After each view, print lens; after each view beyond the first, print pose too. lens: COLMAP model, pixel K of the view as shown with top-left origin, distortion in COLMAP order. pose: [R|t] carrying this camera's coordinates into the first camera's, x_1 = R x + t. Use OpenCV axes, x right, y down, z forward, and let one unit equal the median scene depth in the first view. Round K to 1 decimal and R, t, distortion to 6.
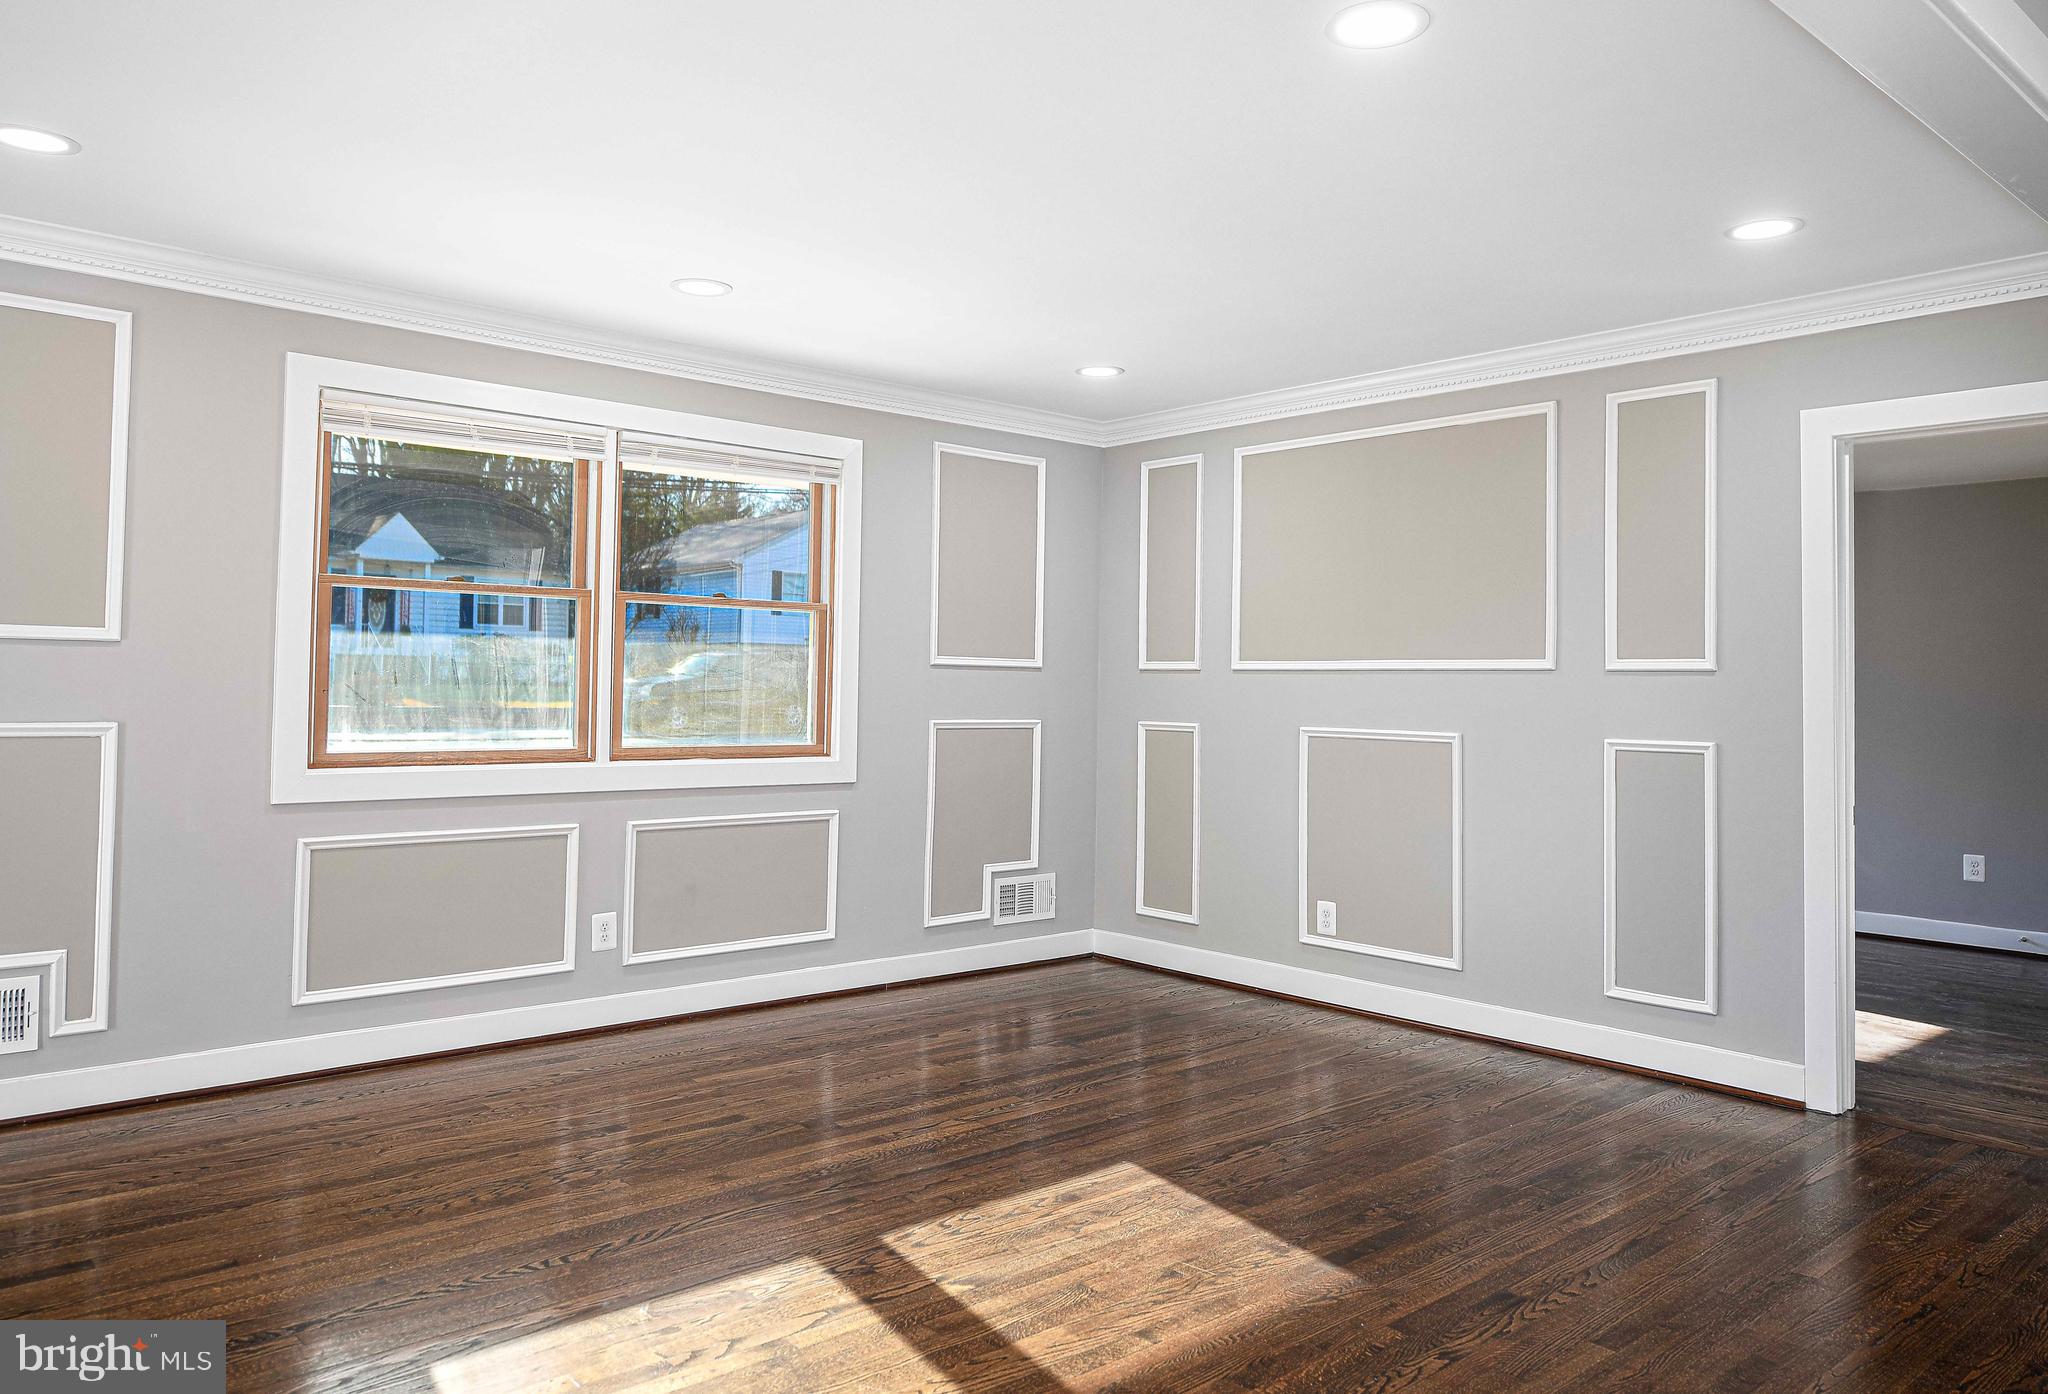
lens RADIAL K [[1445.1, 0, 1031.4], [0, 1445.1, 617.4], [0, 0, 1]] dist [0.003309, -0.000076]
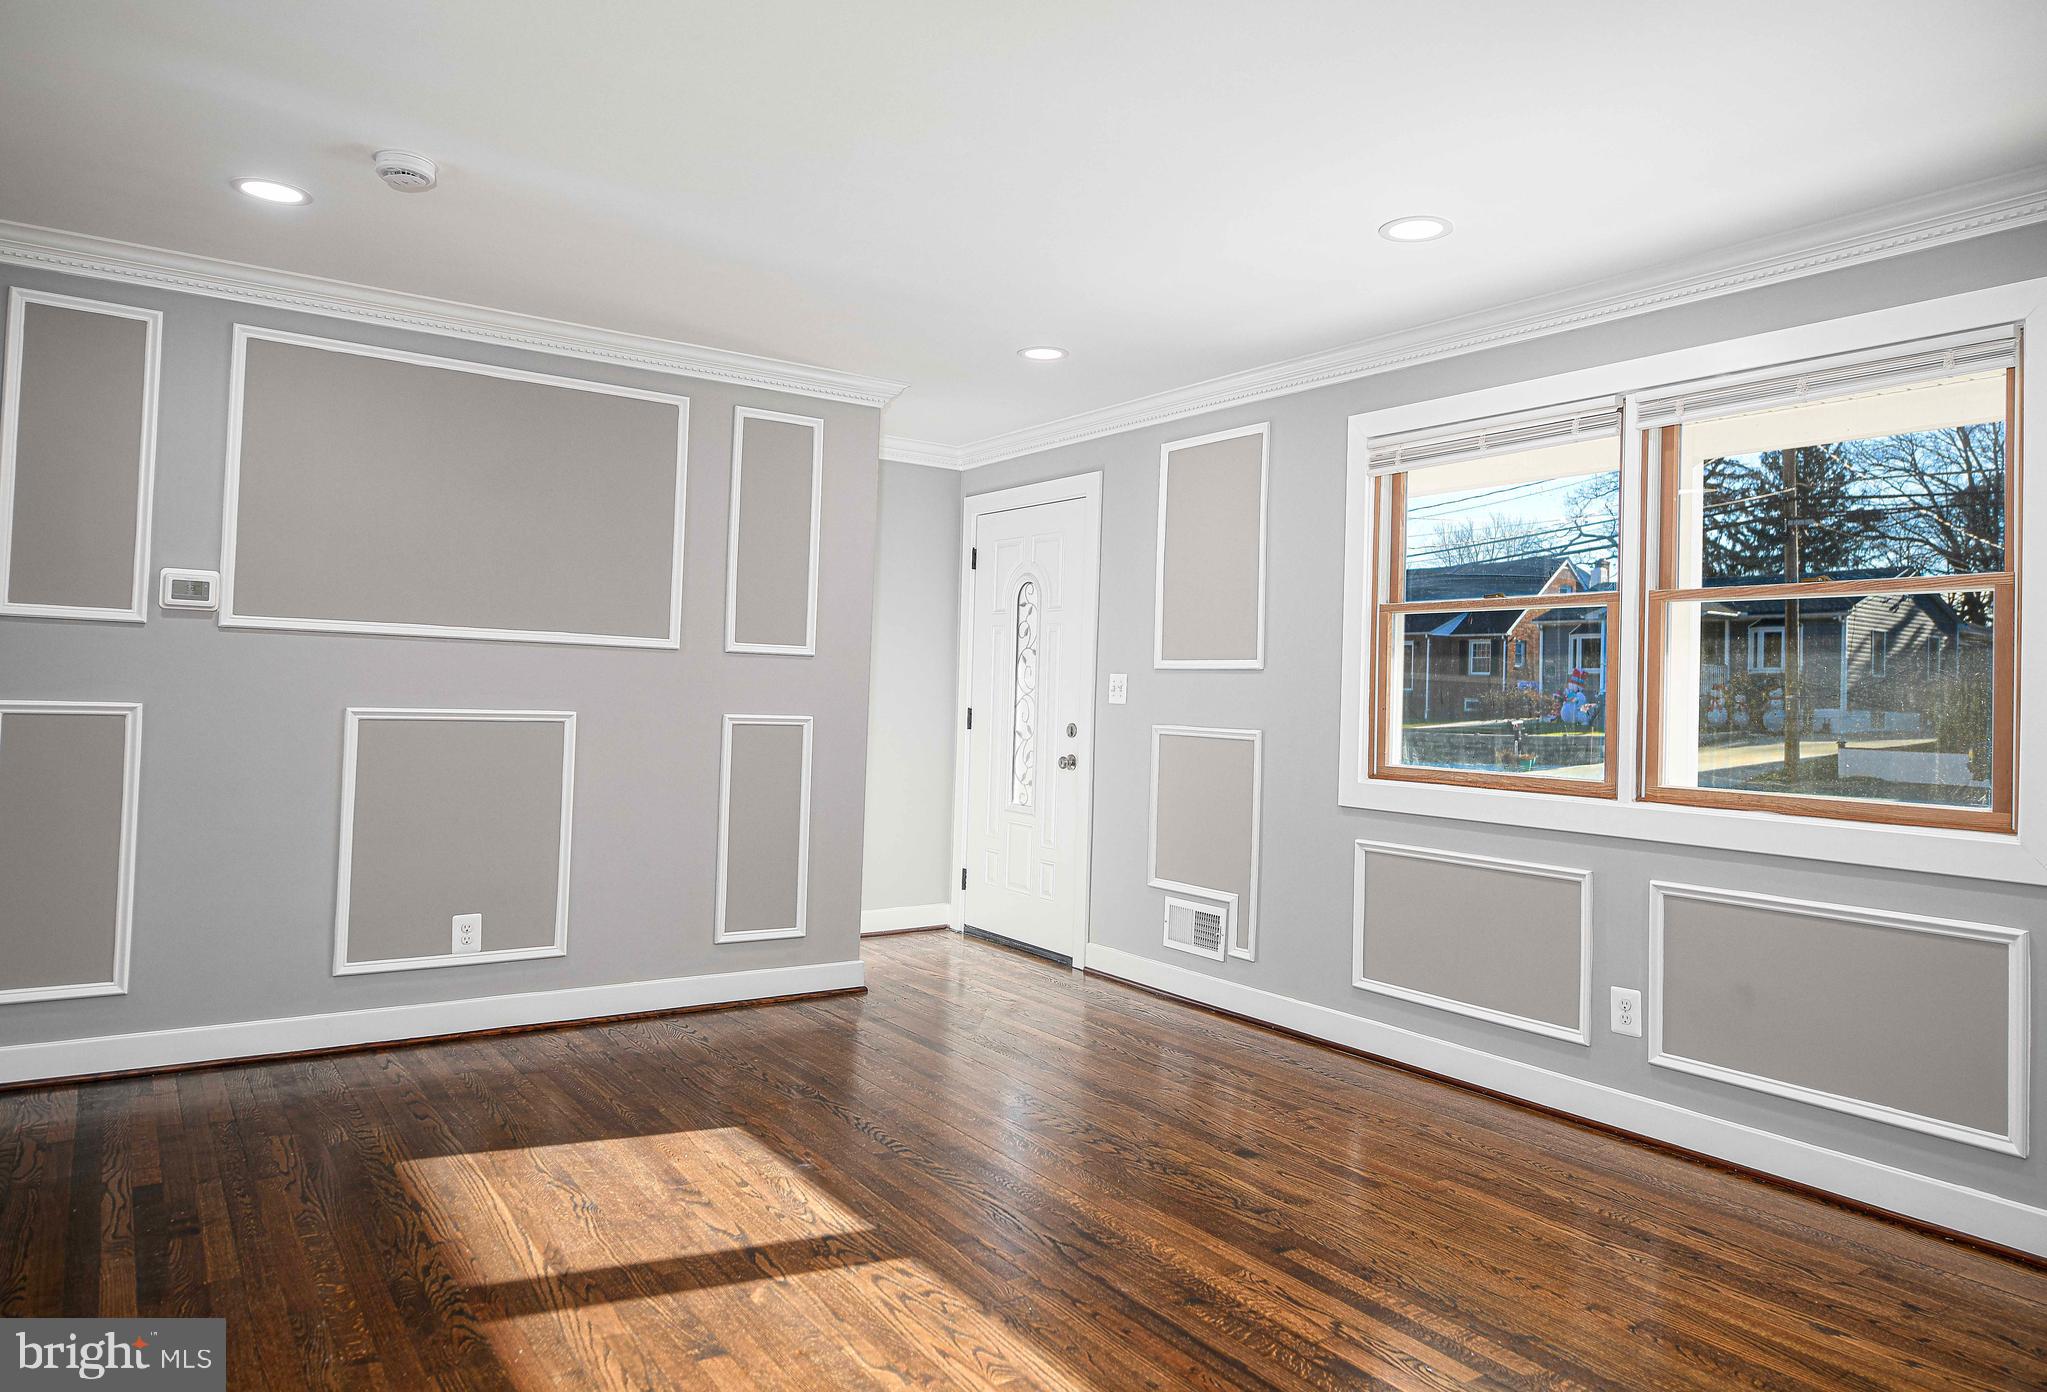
lens RADIAL K [[1324.7, 0, 1026.3], [0, 1324.7, 649.0], [0, 0, 1]] dist [0.003979, -0.000637]
pose [[-0.121332, -0.051965, -0.991251, 0.686122], [0.019243, 0.998318, -0.054691, 0.068497], [0.992425, -0.025710, -0.120128, 1.064130]]
